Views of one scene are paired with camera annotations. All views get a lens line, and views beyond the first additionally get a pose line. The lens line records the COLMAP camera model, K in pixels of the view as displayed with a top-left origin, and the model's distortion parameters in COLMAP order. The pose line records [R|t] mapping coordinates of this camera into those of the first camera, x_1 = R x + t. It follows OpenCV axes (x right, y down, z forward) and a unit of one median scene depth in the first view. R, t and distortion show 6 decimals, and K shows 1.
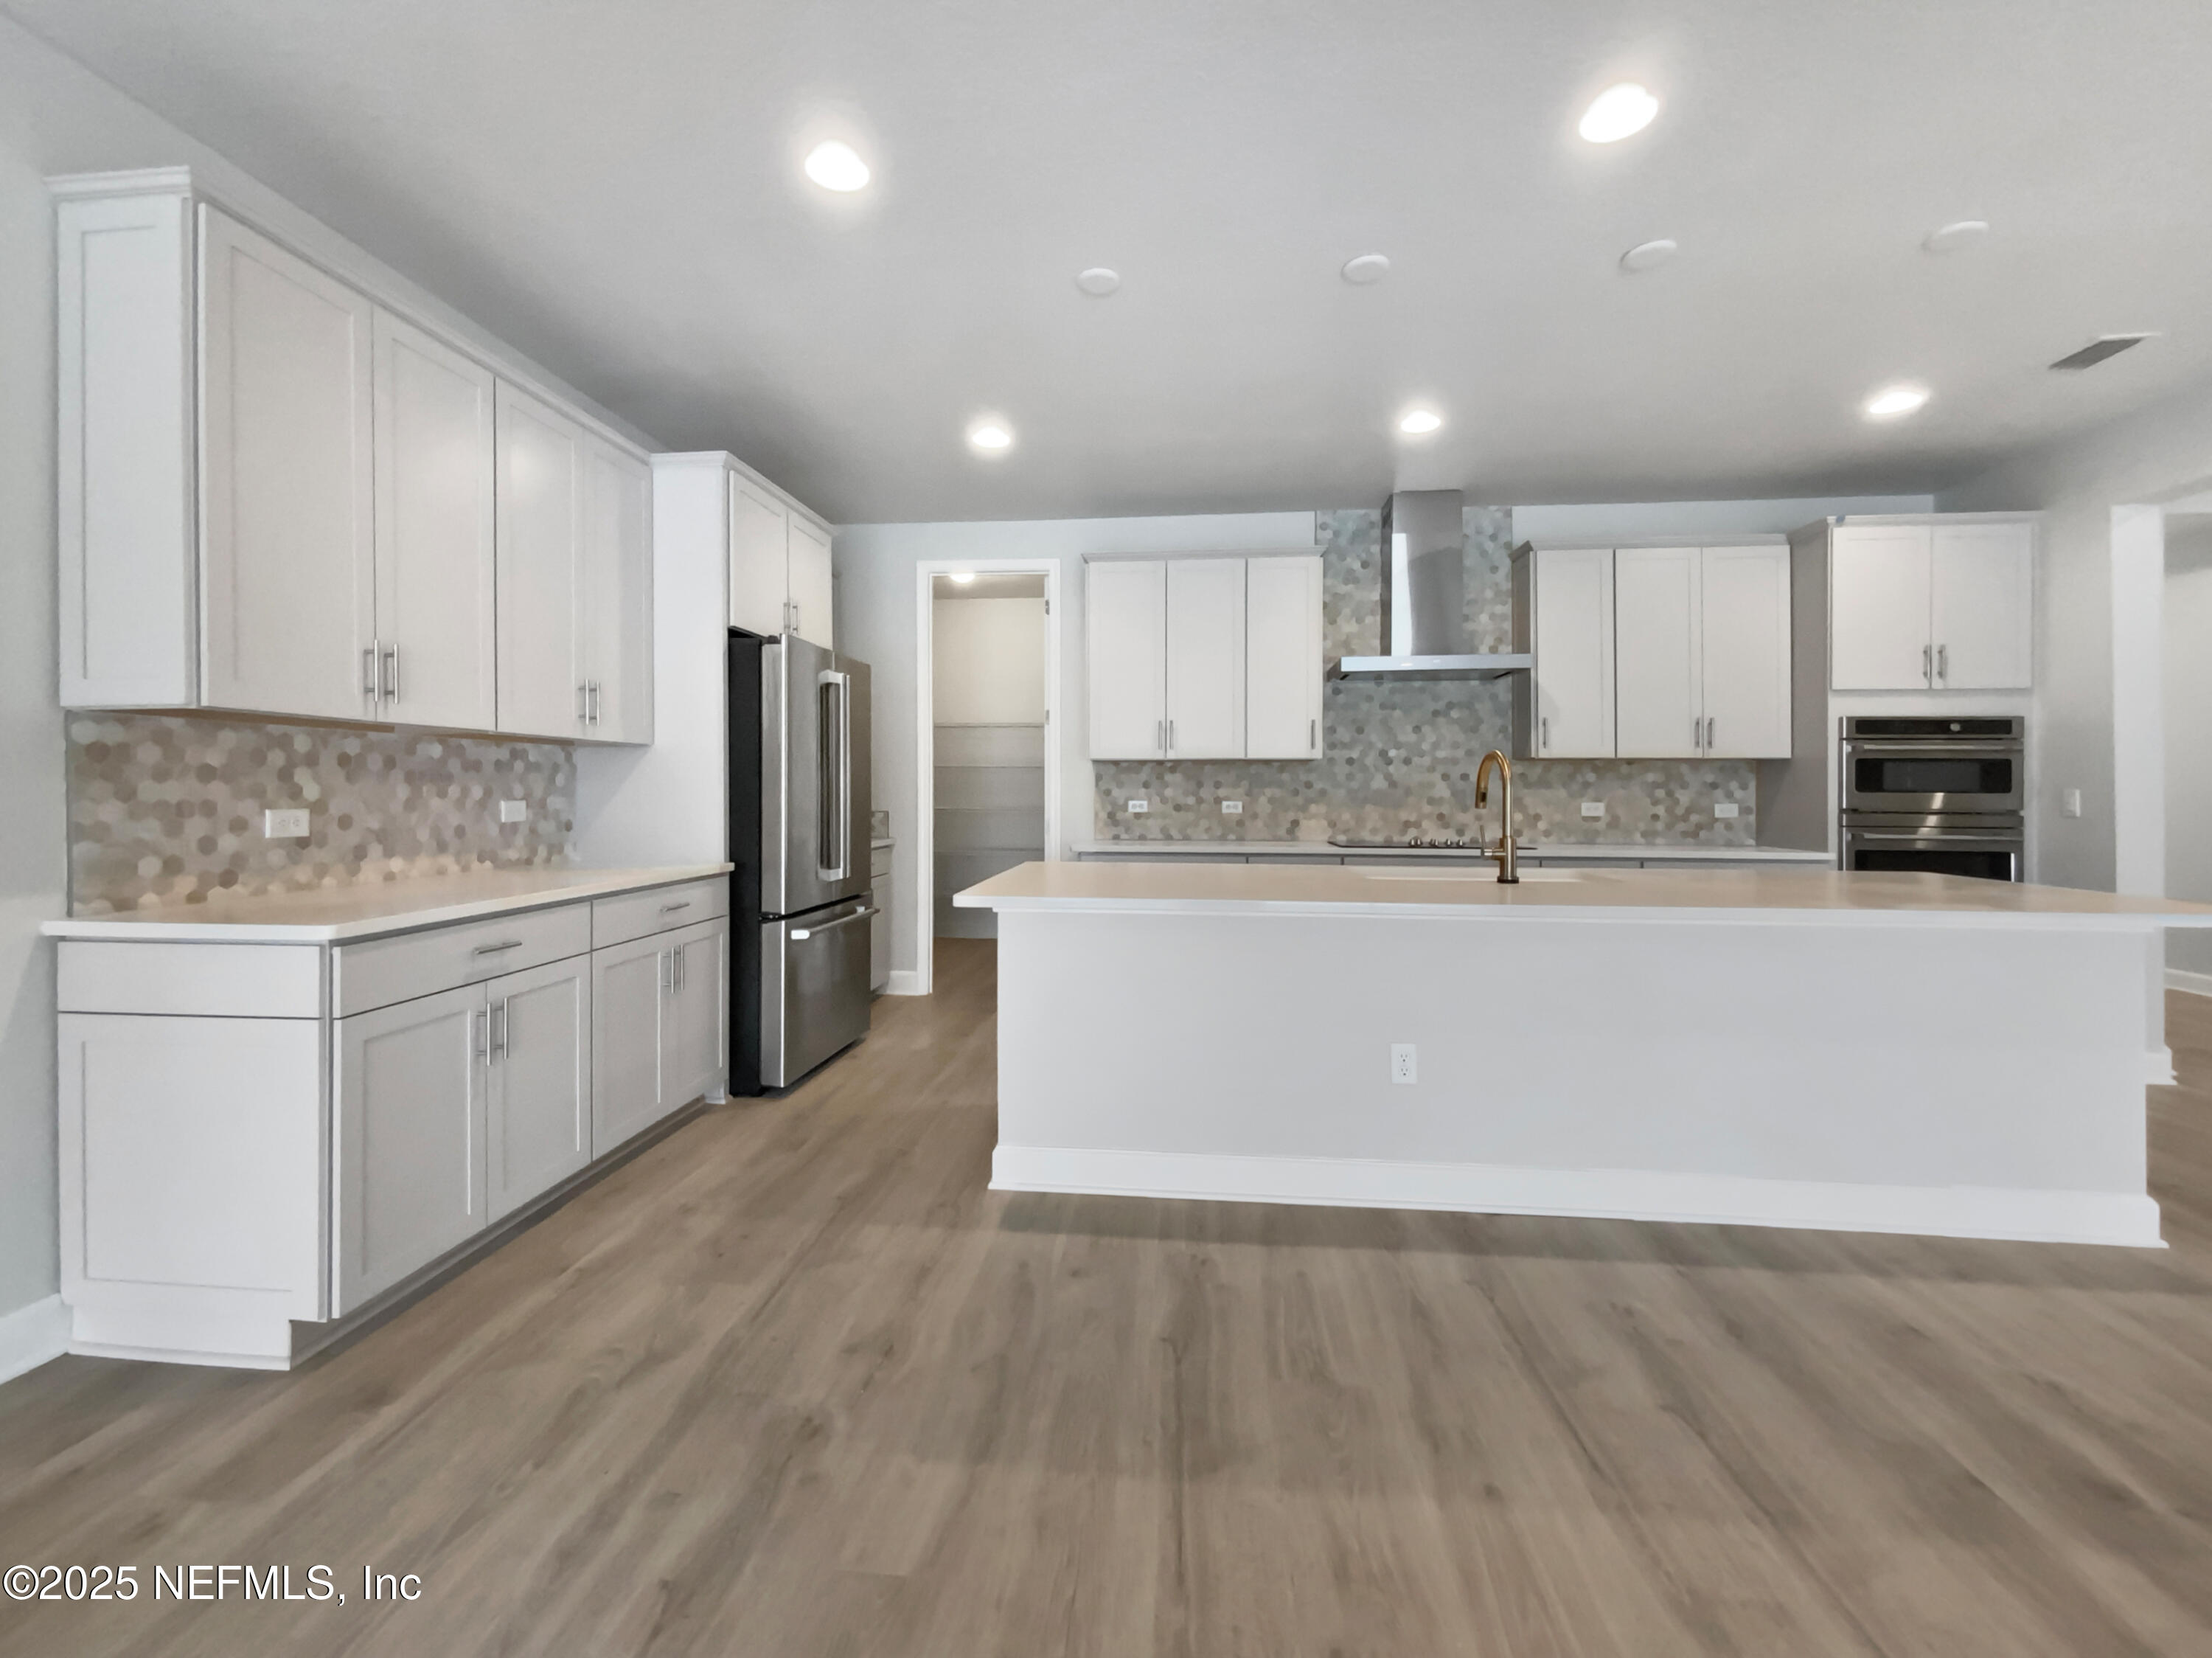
lens RADIAL K [[954.6, 0, 1105.3], [0, 954.6, 784.3], [0, 0, 1]] dist [0.010707, -0.009623]
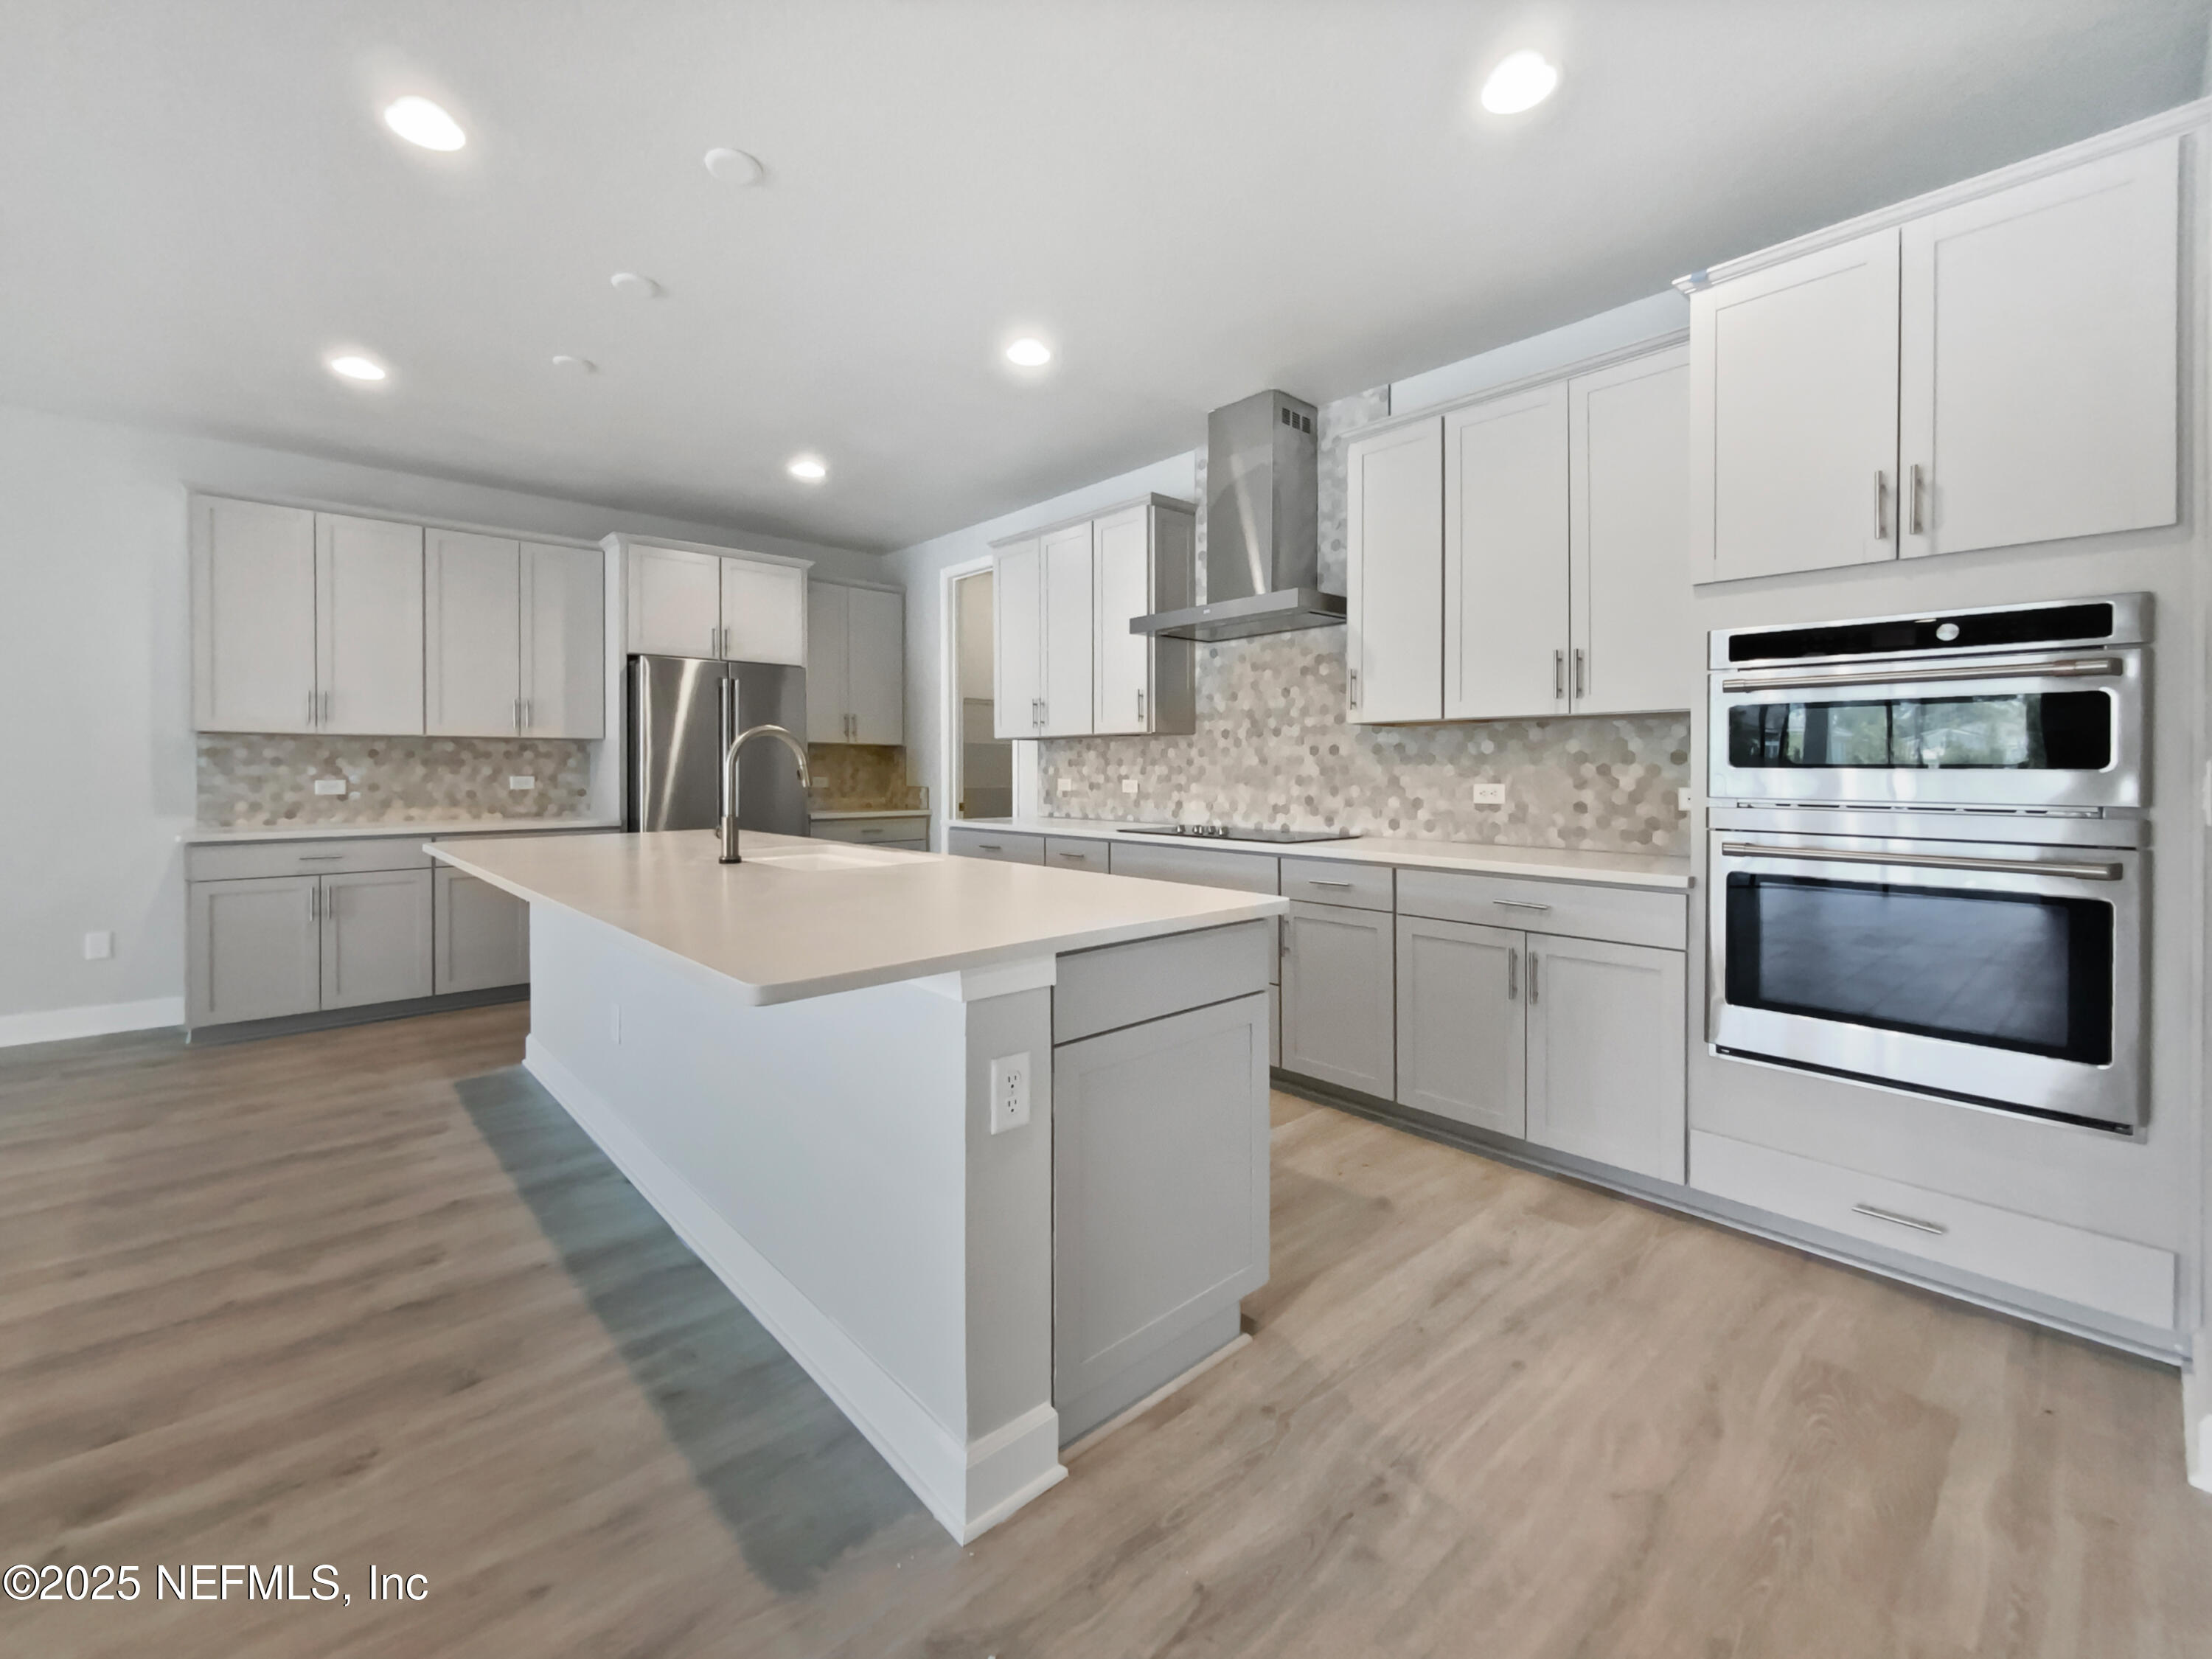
lens RADIAL K [[931.5, 0, 1077.9], [0, 931.5, 773.2], [0, 0, 1]] dist [0.002319, 0.000001]
pose [[0.743146, 0.000081, -0.669129, 0.744452], [0.006638, 0.999950, 0.007493, 0.004285], [0.669096, -0.010010, 0.743109, 0.302731]]
